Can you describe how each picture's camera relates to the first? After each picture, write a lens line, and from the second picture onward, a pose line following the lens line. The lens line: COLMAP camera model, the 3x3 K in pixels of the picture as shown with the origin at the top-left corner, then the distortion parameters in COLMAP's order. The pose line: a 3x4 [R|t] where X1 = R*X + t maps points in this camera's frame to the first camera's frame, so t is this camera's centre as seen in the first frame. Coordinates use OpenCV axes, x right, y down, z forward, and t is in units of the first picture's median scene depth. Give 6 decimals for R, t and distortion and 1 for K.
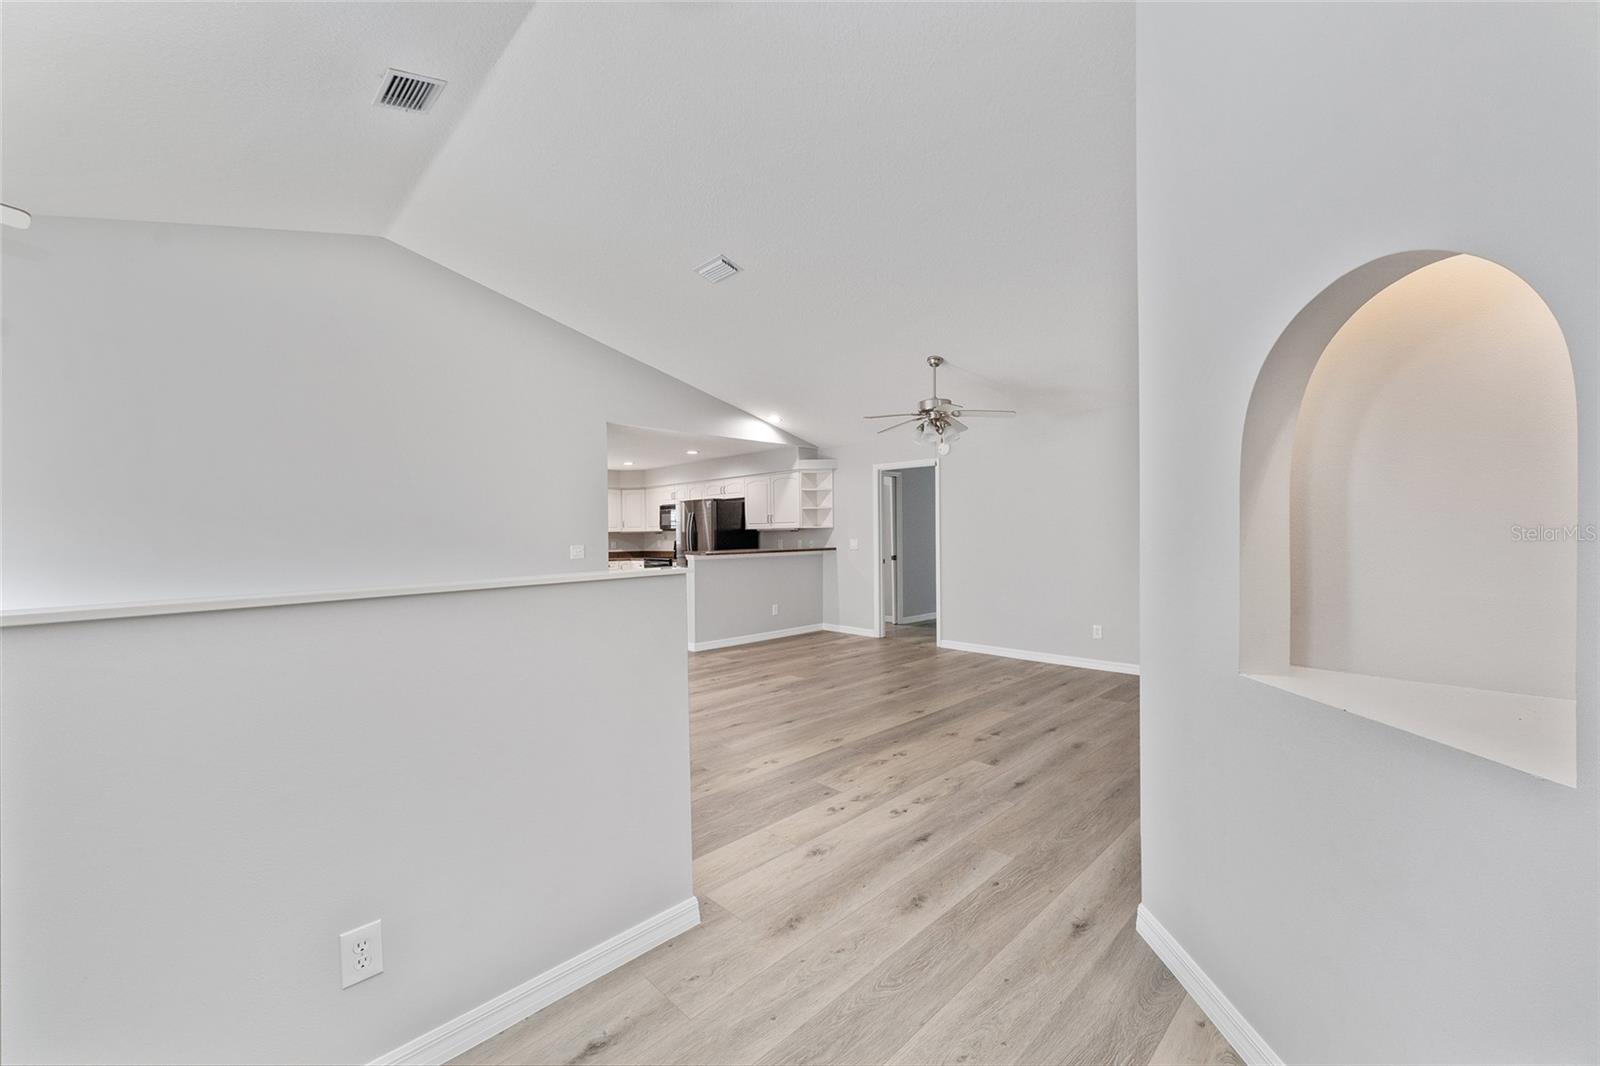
lens RADIAL K [[630.7, 0, 803.4], [0, 630.7, 547.1], [0, 0, 1]] dist [0.000361, 0.000039]
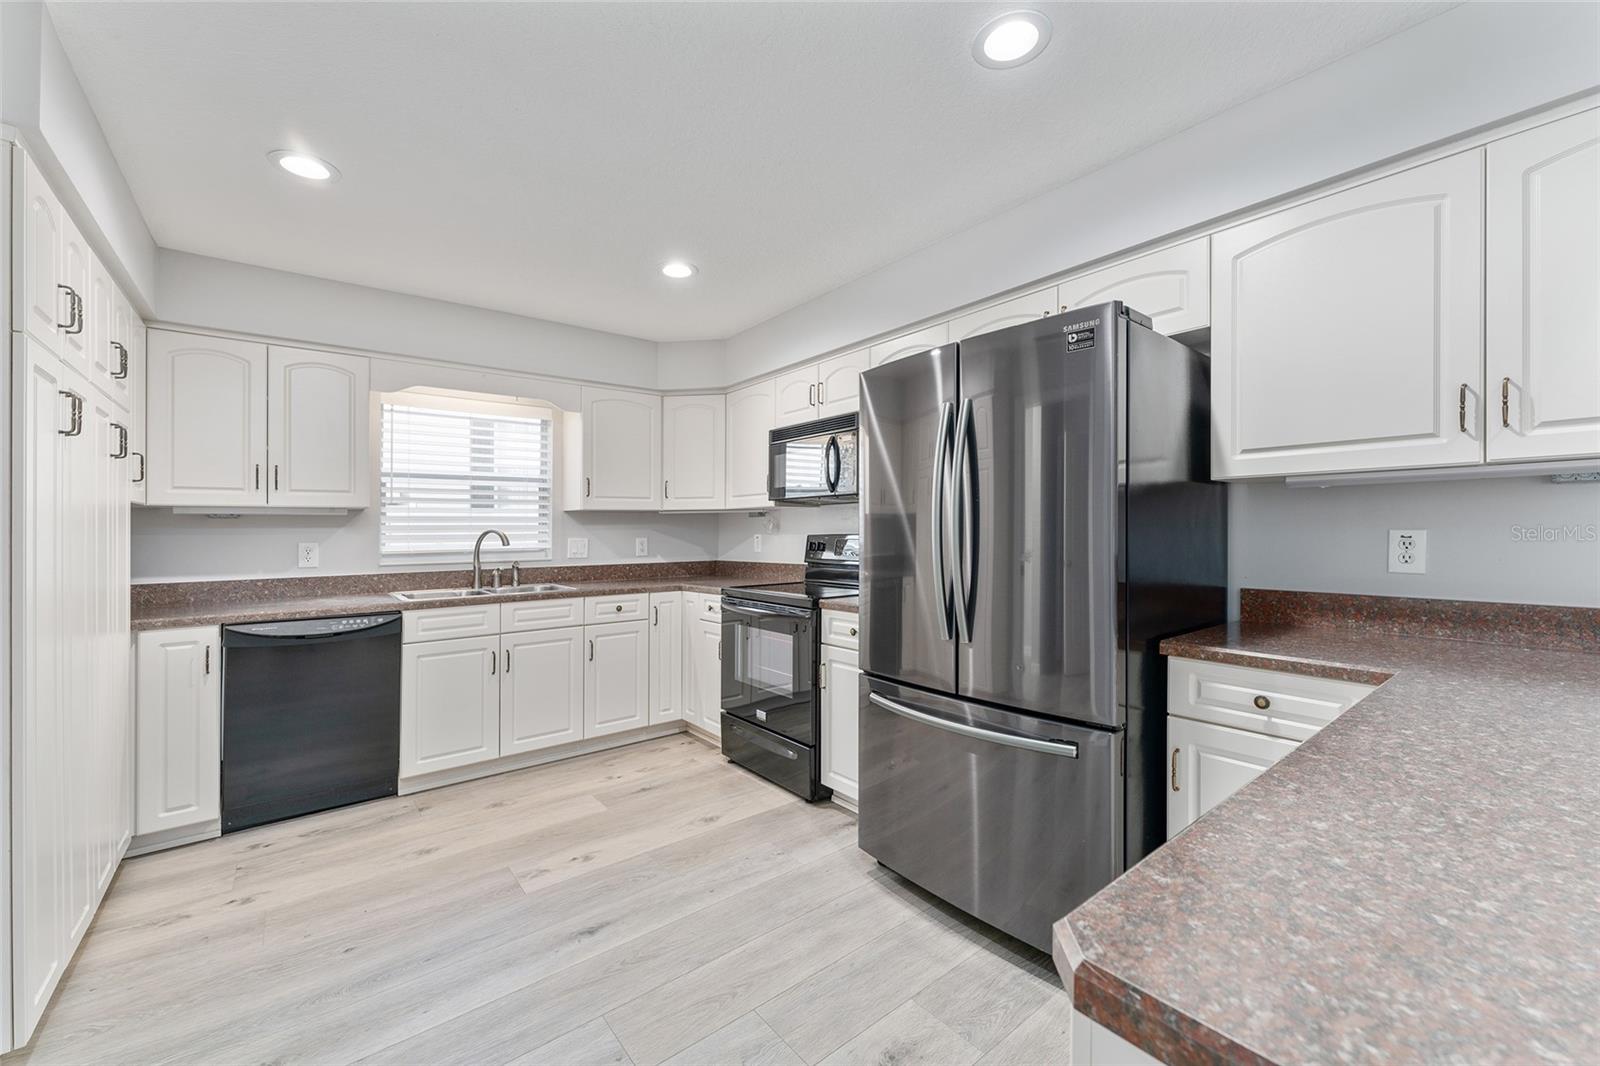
lens RADIAL K [[630.7, 0, 801.0], [0, 630.7, 527.5], [0, 0, 1]] dist [0.000361, 0.000039]
pose [[0.994590, 0.004630, -0.103779, -0.181074], [-0.006896, 0.999745, -0.021490, -0.006610], [0.103653, 0.022089, 0.994368, 0.689208]]
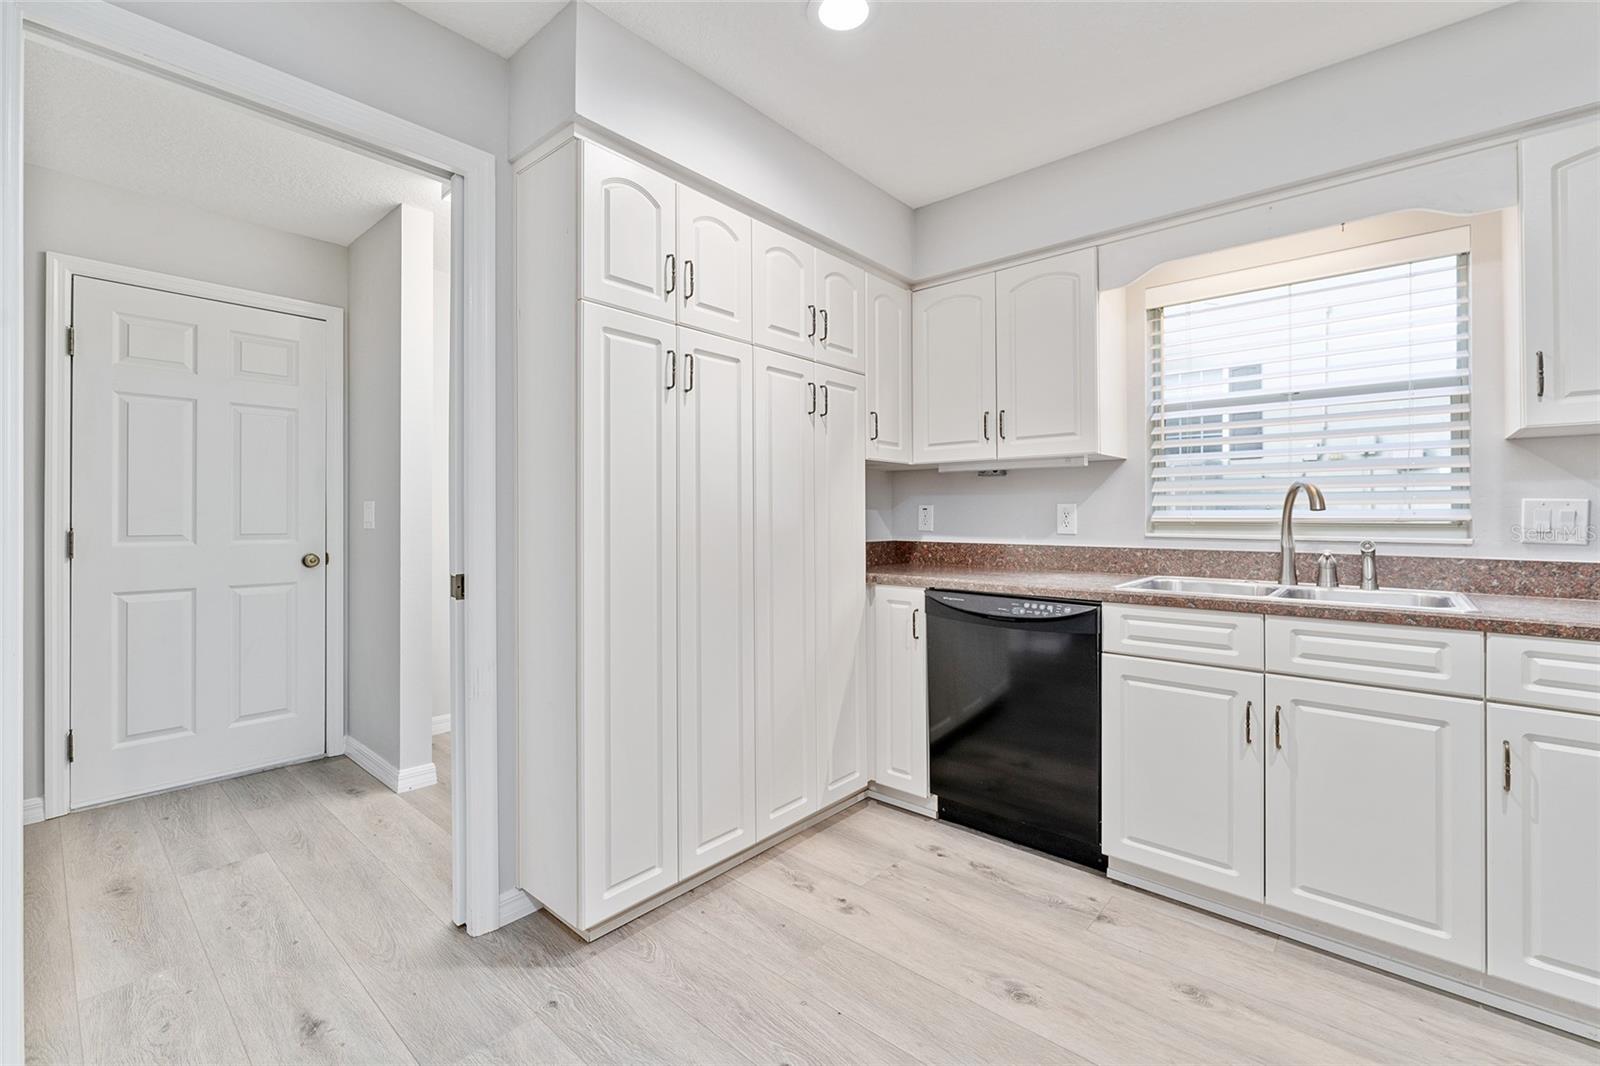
lens RADIAL K [[680.7, 0, 807.9], [0, 680.7, 506.1], [0, 0, 1]] dist [-0.001841, -0.000112]
pose [[0.081350, 0.002453, -0.996683, -0.192509], [-0.021351, 0.999772, 0.000718, -0.001075], [0.996457, 0.021222, 0.081383, 0.849867]]
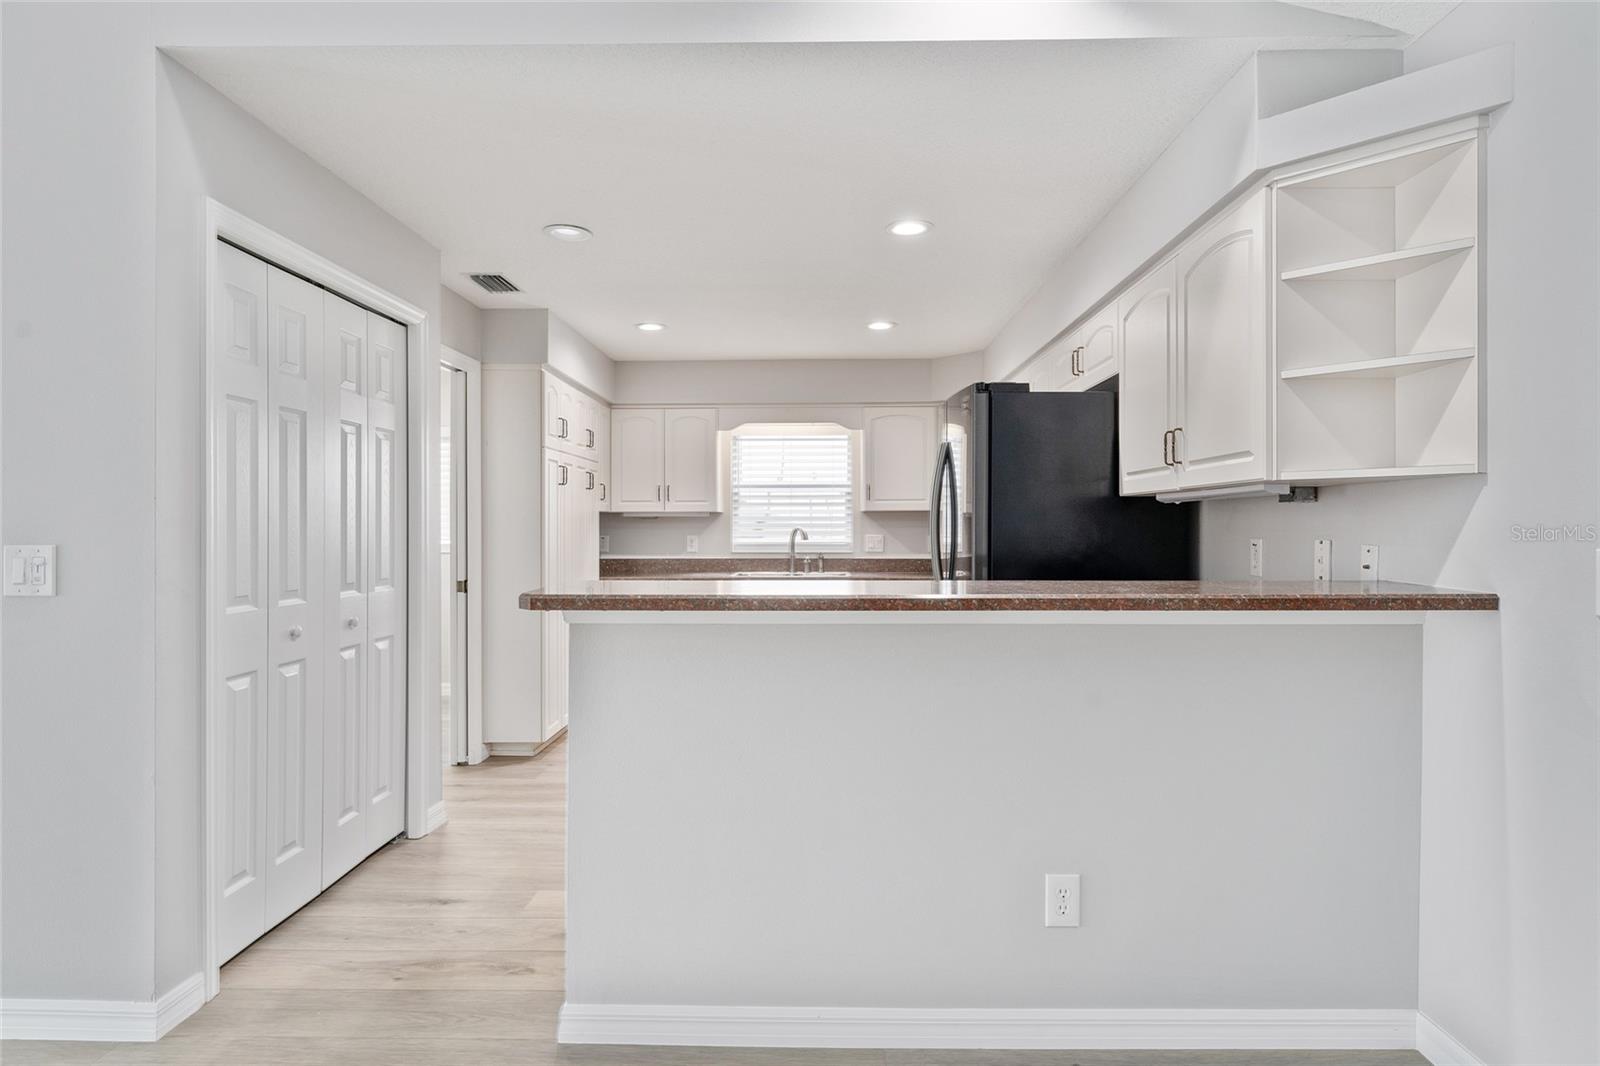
lens RADIAL K [[901.3, 0, 805.9], [0, 901.3, 530.1], [0, 0, 1]] dist [0.001956, 0.000034]
pose [[0.697993, 0.015646, -0.715934, 0.072556], [-0.021893, 0.999760, 0.000504, -0.010069], [0.715770, 0.015322, 0.698168, 0.575442]]
